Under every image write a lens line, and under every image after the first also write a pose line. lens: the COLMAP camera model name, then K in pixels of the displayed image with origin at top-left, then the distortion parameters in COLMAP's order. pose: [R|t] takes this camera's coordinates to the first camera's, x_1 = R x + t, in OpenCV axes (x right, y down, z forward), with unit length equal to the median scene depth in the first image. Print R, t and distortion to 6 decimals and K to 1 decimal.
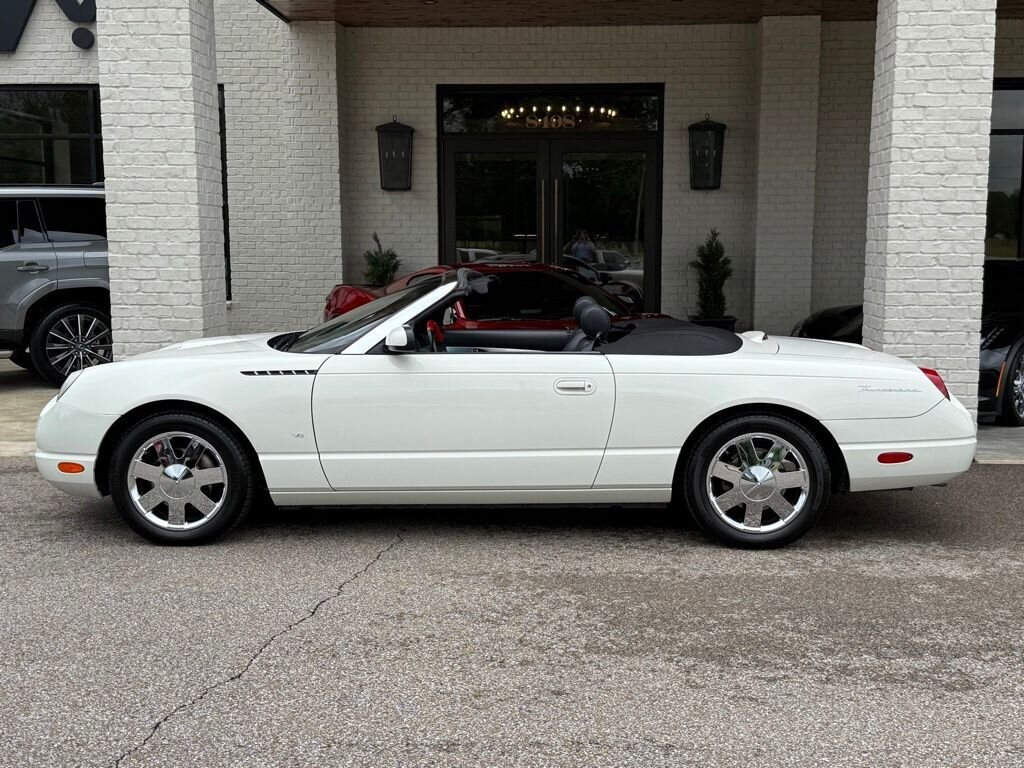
lens RADIAL K [[1273.4, 0, 520.5], [0, 1273.4, 396.3], [0, 0, 1]] dist [0.110554, 0.000000]
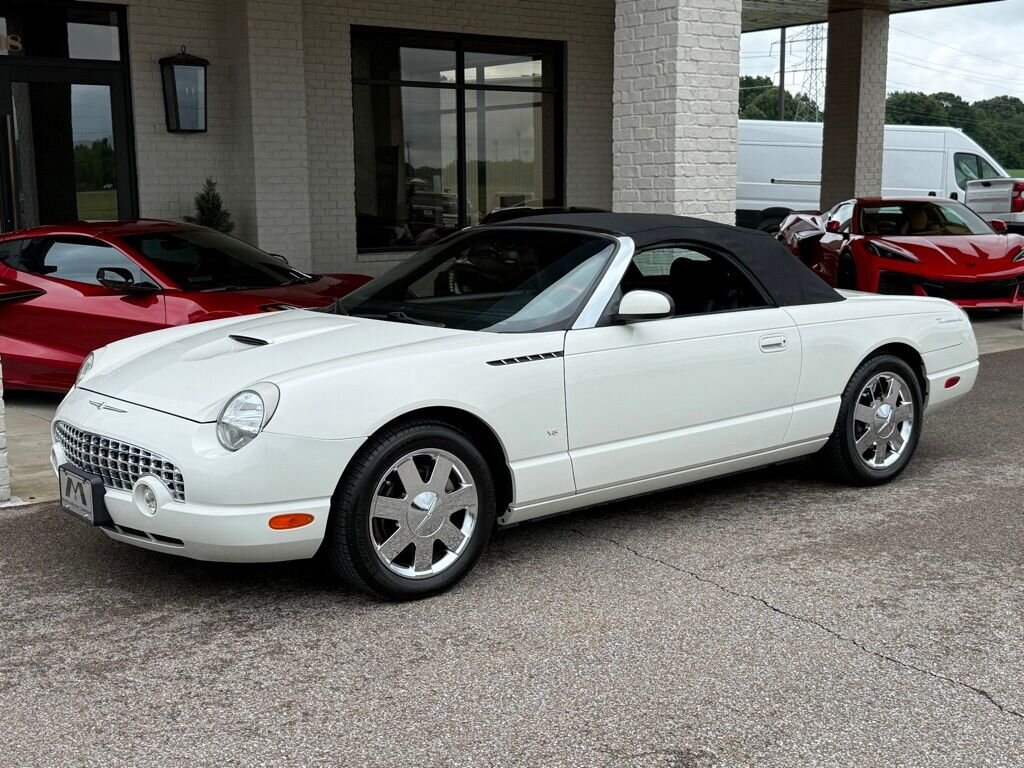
lens RADIAL K [[1340.0, 0, 507.7], [0, 1340.0, 393.9], [0, 0, 1]] dist [0.118224, 0.000000]
pose [[0.746692, -0.110691, 0.655895, -0.329689], [0.092809, 0.993748, 0.062051, -0.021760], [-0.658664, 0.014540, 0.752297, 0.163670]]
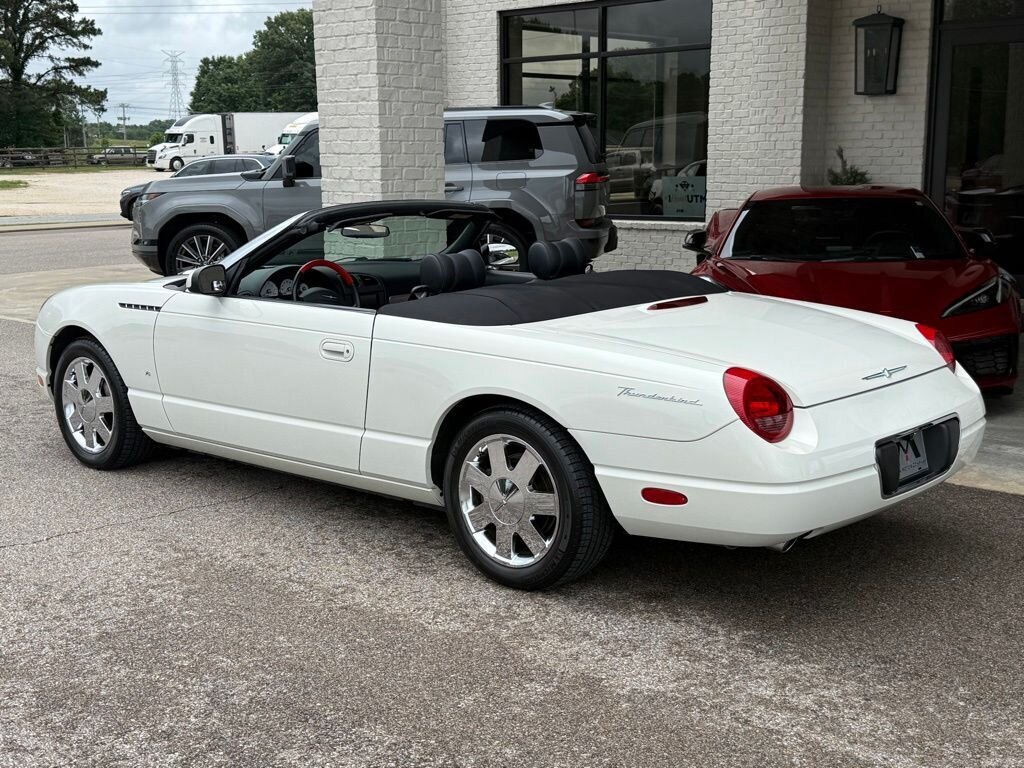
lens RADIAL K [[1273.4, 0, 504.5], [0, 1273.4, 389.8], [0, 0, 1]] dist [0.110554, 0.000000]
pose [[0.772958, 0.112171, -0.624463, 0.279969], [-0.071343, 0.993371, 0.090130, -0.027871], [0.630434, -0.025116, 0.775837, 0.182668]]
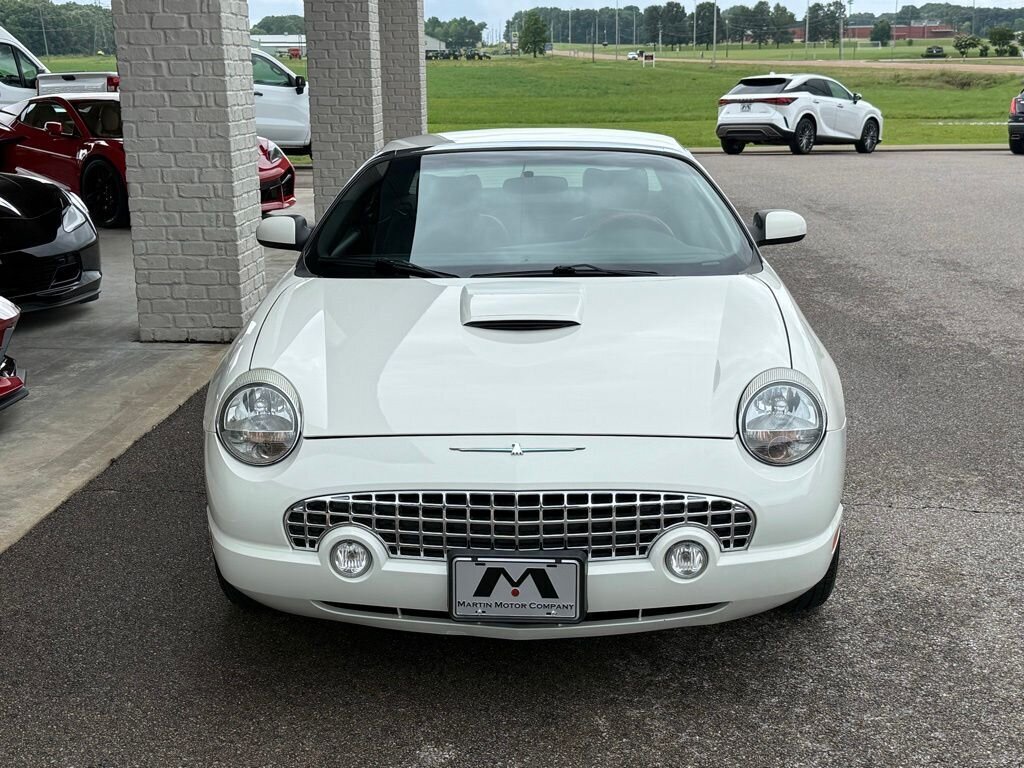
lens RADIAL K [[1386.5, 0, 514.3], [0, 1386.5, 395.5], [0, 0, 1]] dist [0.119331, 0.000000]
pose [[-0.000939, -0.236224, 0.971698, -0.409418], [0.135734, 0.962676, 0.234162, -0.071387], [-0.990745, 0.132112, 0.031160, 0.485185]]
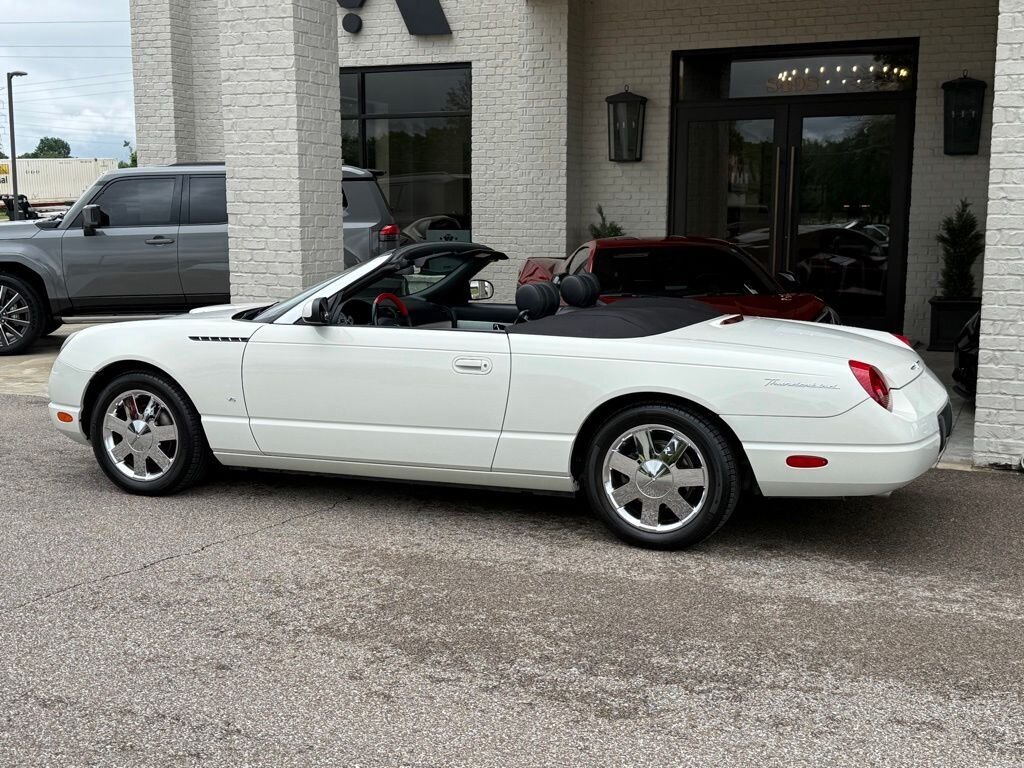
lens RADIAL K [[1273.4, 0, 499.7], [0, 1273.4, 398.1], [0, 0, 1]] dist [0.110554, 0.000000]
pose [[0.934911, 0.055033, -0.350588, 0.174504], [-0.046914, 0.998398, 0.031617, -0.006212], [0.351766, -0.013112, 0.935996, 0.041842]]
